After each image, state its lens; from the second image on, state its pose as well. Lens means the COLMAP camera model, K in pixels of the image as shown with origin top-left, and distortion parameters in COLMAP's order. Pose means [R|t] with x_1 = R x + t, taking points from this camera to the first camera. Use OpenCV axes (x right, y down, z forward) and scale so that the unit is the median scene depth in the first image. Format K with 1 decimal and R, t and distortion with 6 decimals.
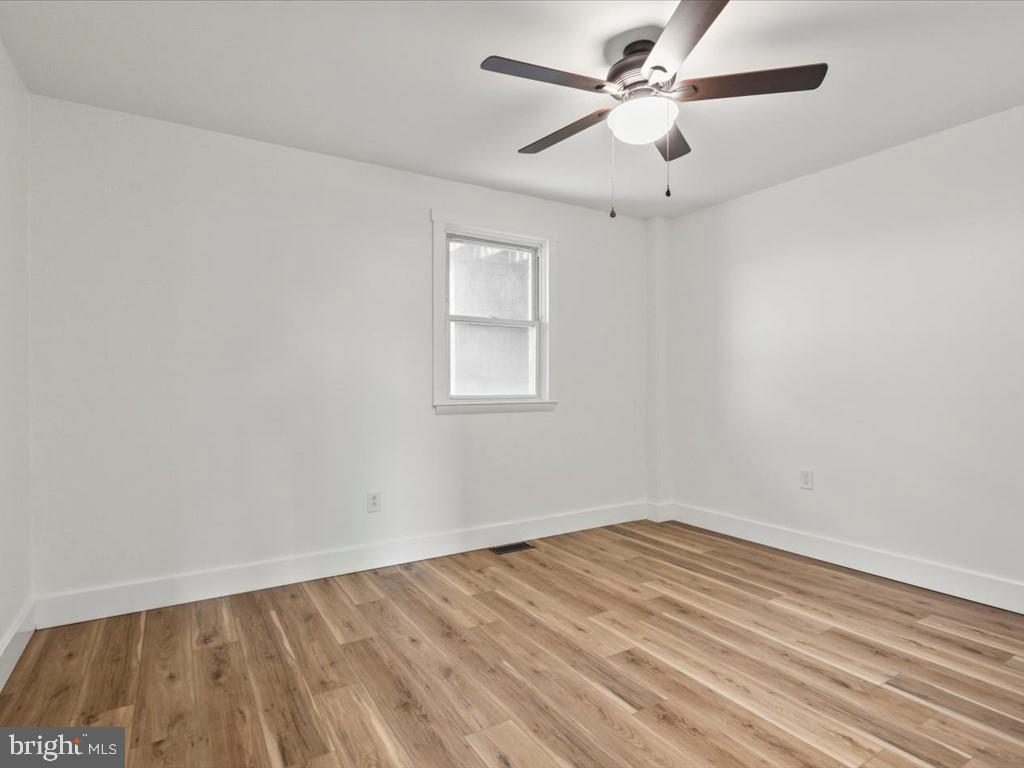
lens RADIAL K [[551.9, 0, 512.0], [0, 551.9, 384.0], [0, 0, 1]] dist [-0.004321, -0.000421]
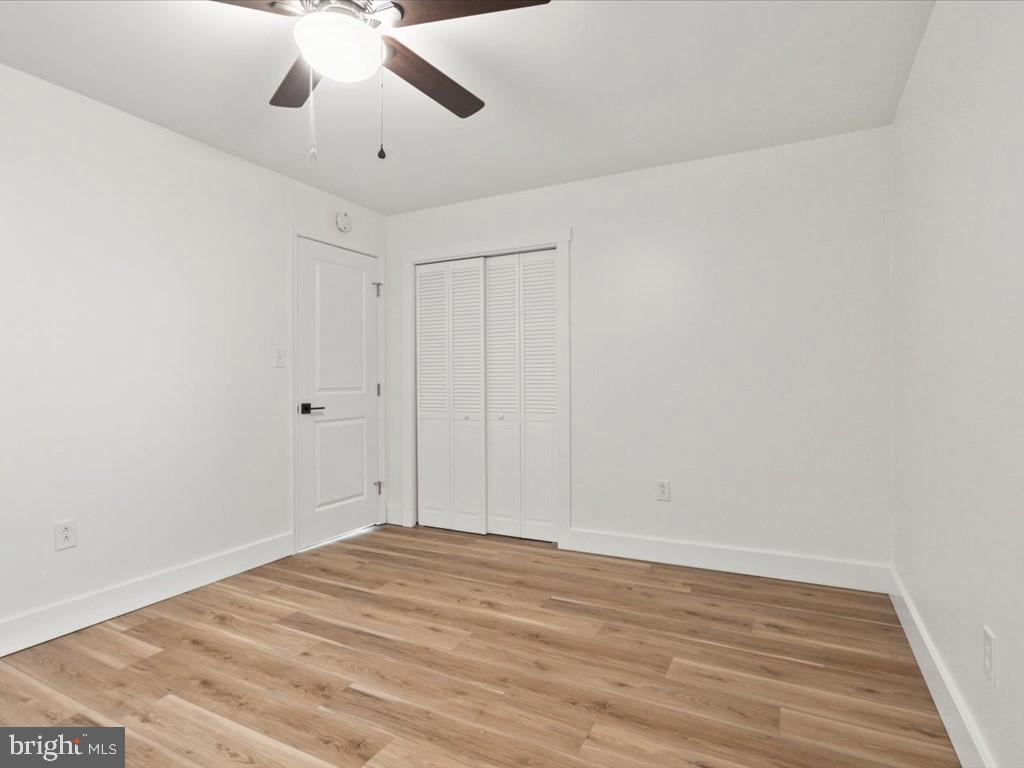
lens RADIAL K [[551.9, 0, 512.0], [0, 551.9, 384.0], [0, 0, 1]] dist [-0.004321, -0.000421]
pose [[-0.858416, 0.012870, -0.512792, 0.435389], [0.008789, 0.999907, 0.010383, -0.004334], [0.512879, 0.004406, -0.858450, 1.821662]]
